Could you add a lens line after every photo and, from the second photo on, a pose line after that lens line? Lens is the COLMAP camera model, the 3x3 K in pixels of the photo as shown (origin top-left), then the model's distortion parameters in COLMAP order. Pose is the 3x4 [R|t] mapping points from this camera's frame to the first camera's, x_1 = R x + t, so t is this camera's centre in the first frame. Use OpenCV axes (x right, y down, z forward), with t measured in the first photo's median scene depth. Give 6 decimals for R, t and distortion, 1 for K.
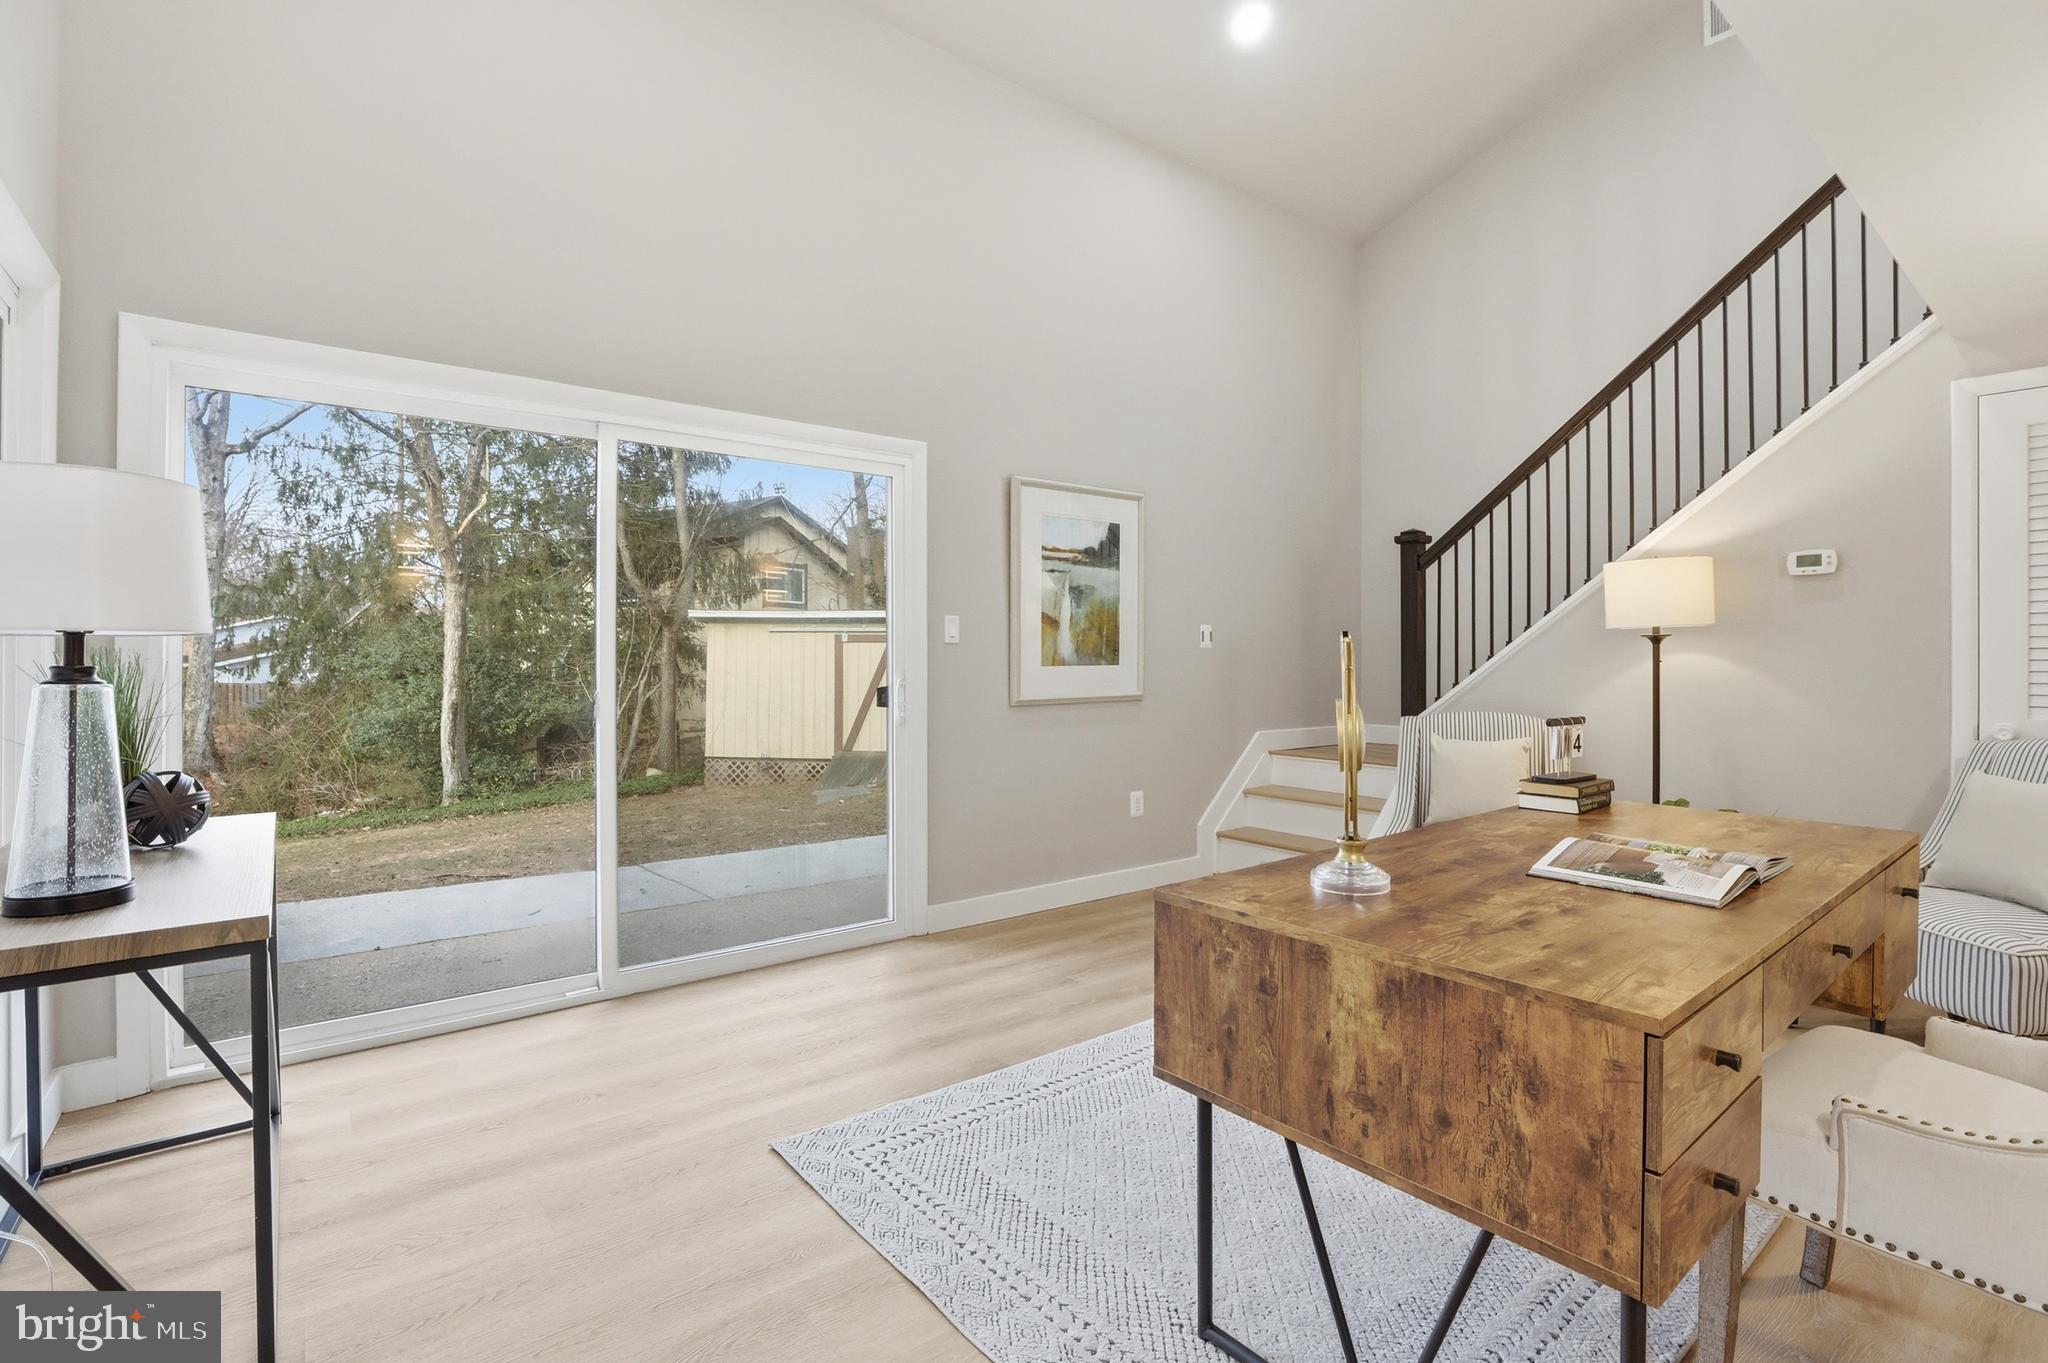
lens RADIAL K [[943.3, 0, 1023.9], [0, 943.3, 666.4], [0, 0, 1]] dist [-0.027107, -0.000369]
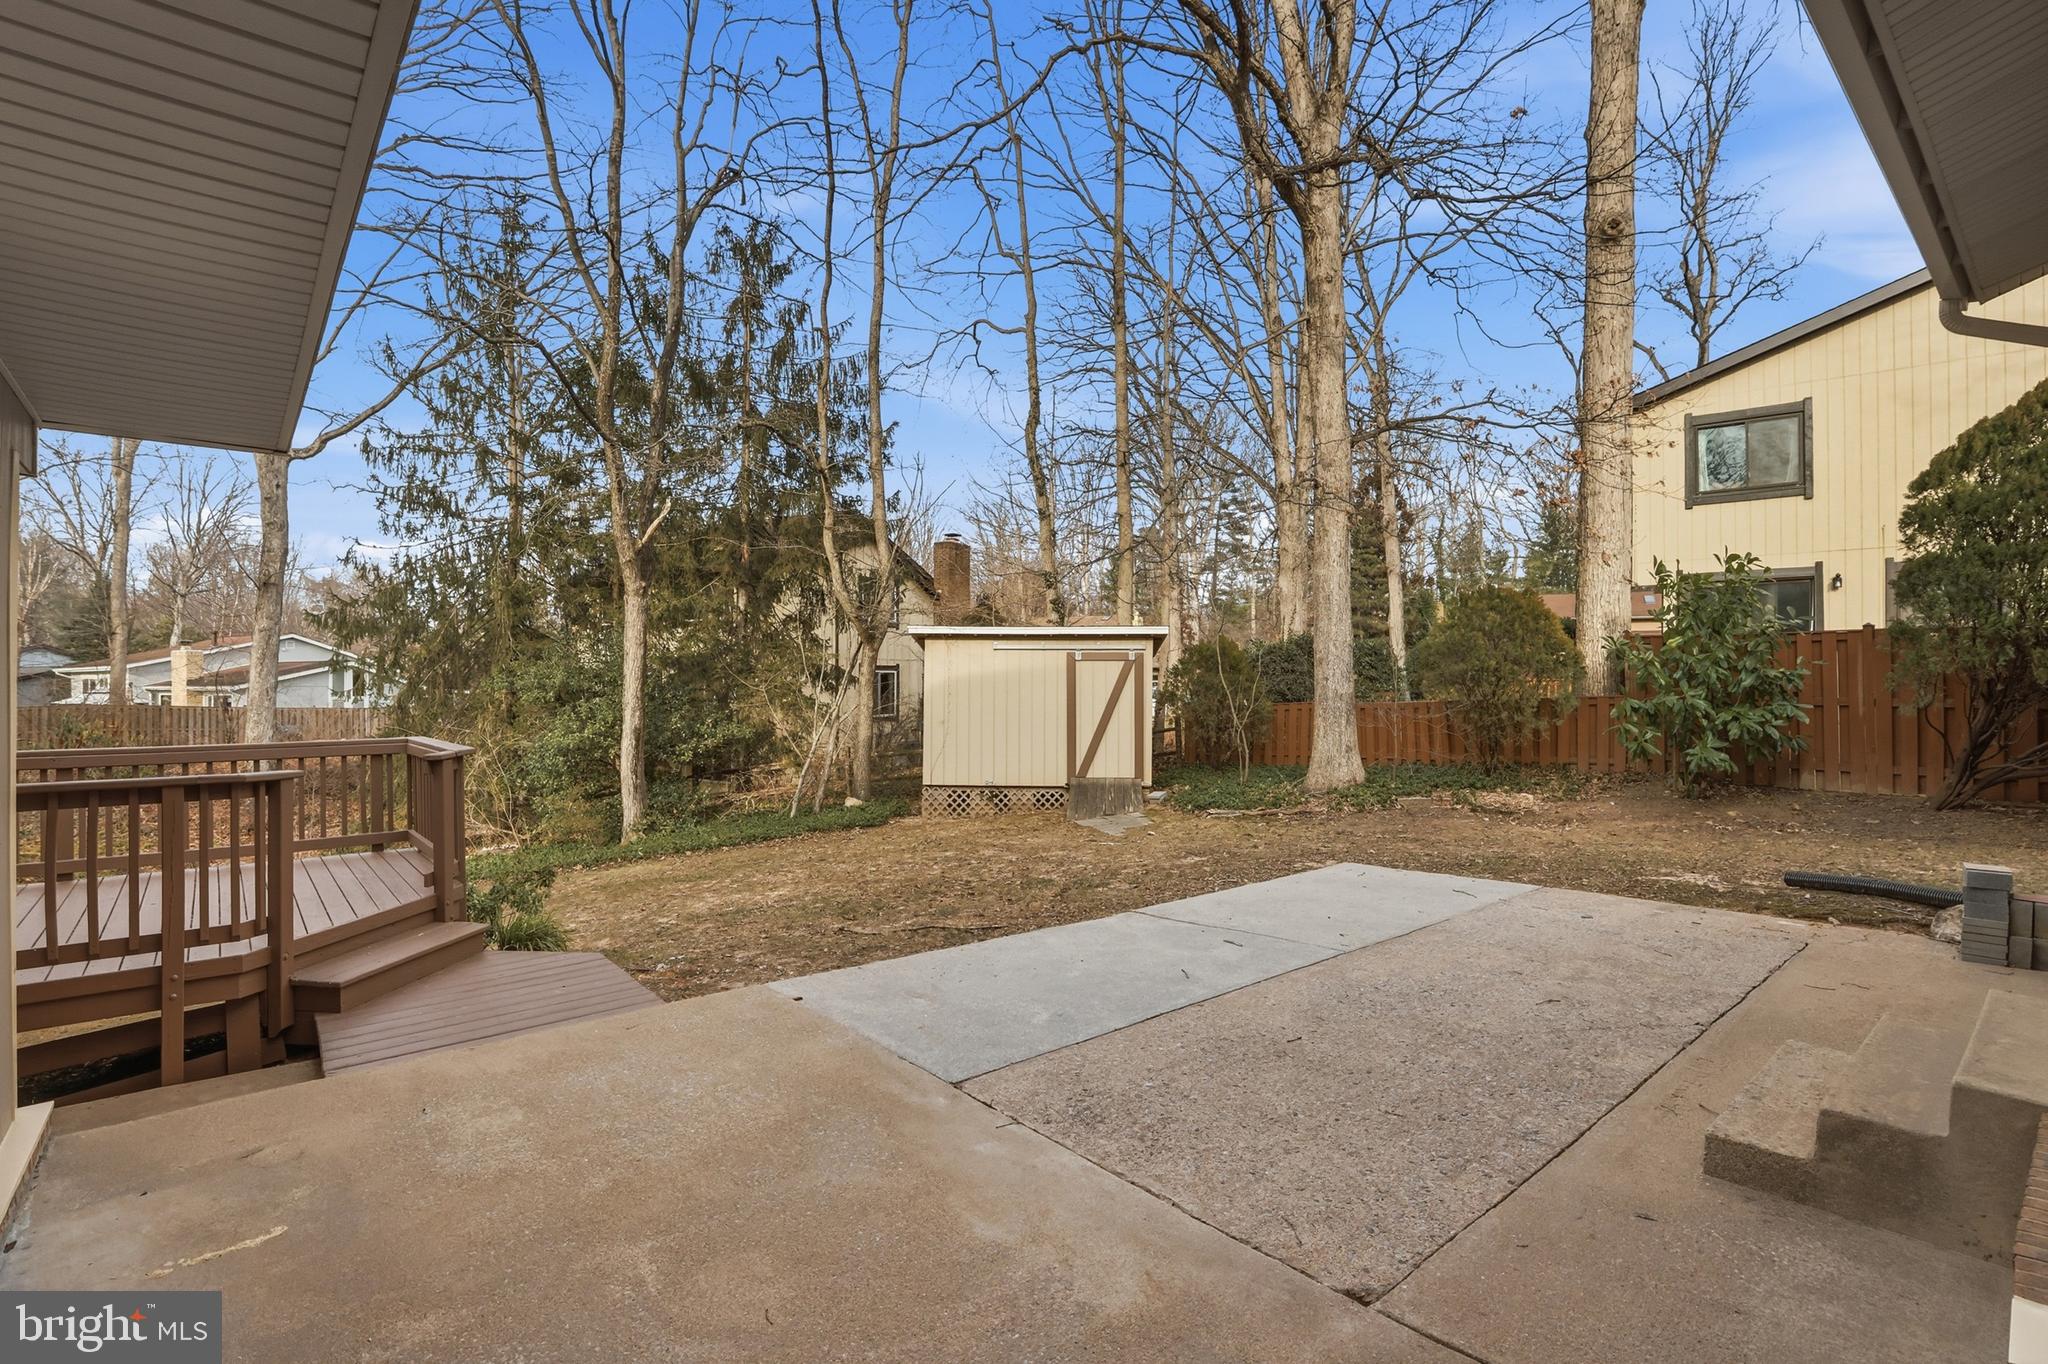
lens RADIAL K [[943.3, 0, 1022.2], [0, 943.3, 682.0], [0, 0, 1]] dist [-0.027107, -0.000369]
pose [[0.999142, -0.002910, 0.041316, -0.271898], [0.003114, 0.999983, -0.004887, -0.000101], [-0.041301, 0.005012, 0.999134, 0.068803]]
